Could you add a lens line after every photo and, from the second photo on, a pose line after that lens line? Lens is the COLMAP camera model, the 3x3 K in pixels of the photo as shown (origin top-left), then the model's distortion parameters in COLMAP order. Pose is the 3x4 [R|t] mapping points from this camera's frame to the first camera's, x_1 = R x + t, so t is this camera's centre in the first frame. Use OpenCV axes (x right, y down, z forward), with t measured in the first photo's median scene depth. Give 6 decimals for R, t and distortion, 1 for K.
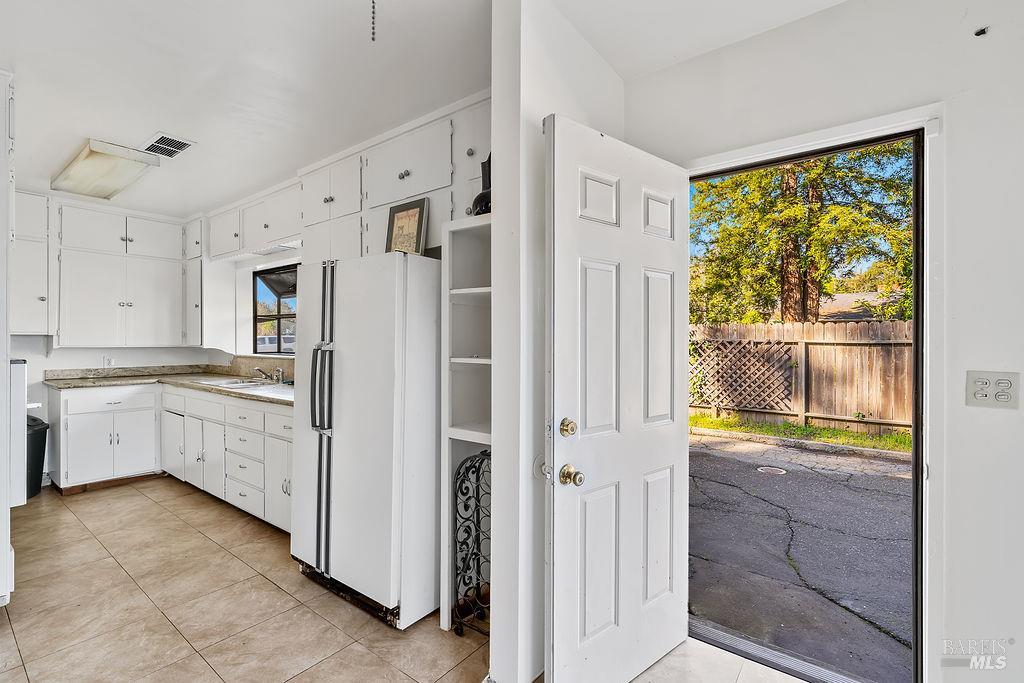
lens RADIAL K [[464.5, 0, 509.4], [0, 464.5, 340.1], [0, 0, 1]] dist [-0.000248, 0.000463]
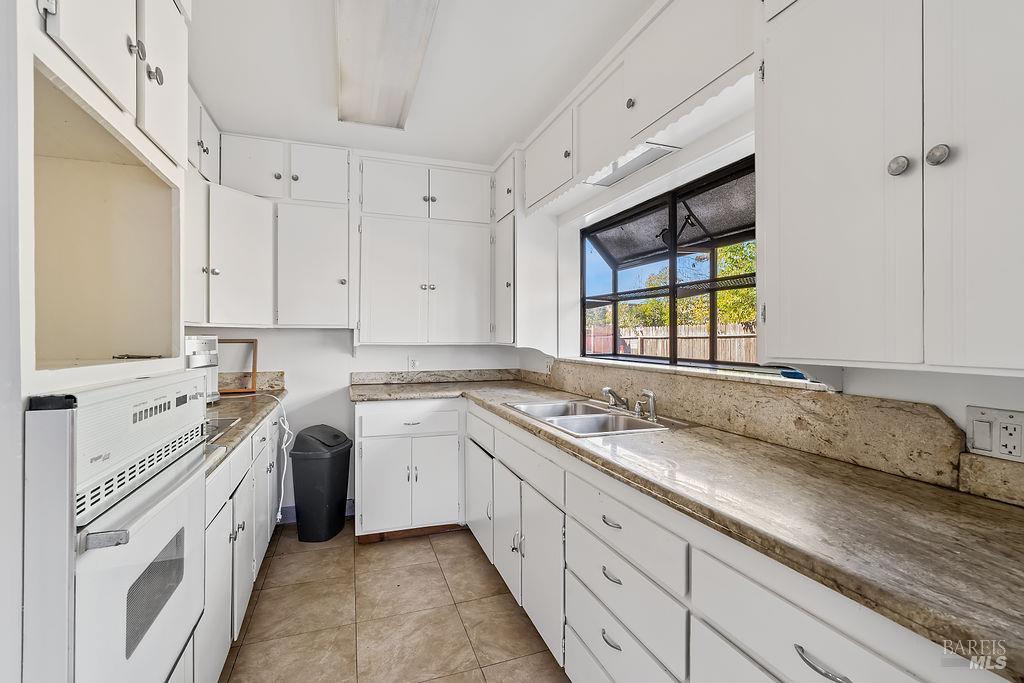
lens RADIAL K [[464.5, 0, 512.4], [0, 464.5, 337.3], [0, 0, 1]] dist [-0.000248, 0.000463]
pose [[0.844287, 0.002547, -0.535885, -0.302951], [-0.001371, 0.999996, 0.002592, 0.000831], [0.535890, -0.001454, 0.844287, 0.428903]]
